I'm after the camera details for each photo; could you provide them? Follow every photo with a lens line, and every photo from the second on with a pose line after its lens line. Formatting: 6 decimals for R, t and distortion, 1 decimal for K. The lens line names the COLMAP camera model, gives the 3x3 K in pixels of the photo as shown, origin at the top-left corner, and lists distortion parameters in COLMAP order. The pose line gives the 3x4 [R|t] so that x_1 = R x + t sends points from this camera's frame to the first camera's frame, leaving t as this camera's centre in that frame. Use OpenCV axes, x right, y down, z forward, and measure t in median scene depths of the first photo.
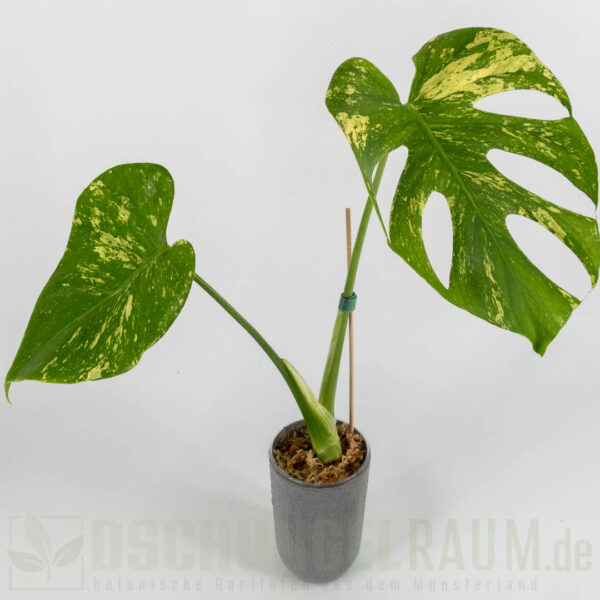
lens RADIAL K [[670.7, 0, 265.1], [0, 670.7, 299.8], [0, 0, 1]] dist [-0.011346, -0.035351]
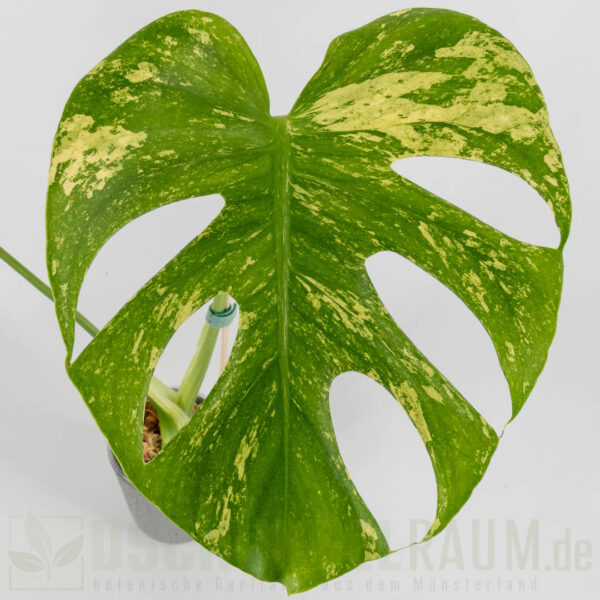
lens RADIAL K [[670.7, 0, 265.1], [0, 670.7, 299.8], [0, 0, 1]] dist [-0.011346, -0.035351]
pose [[0.897220, 0.413644, -0.154578, 0.357762], [-0.357743, 0.886098, 0.294702, -0.324485], [0.258873, -0.209114, 0.943004, 0.434777]]
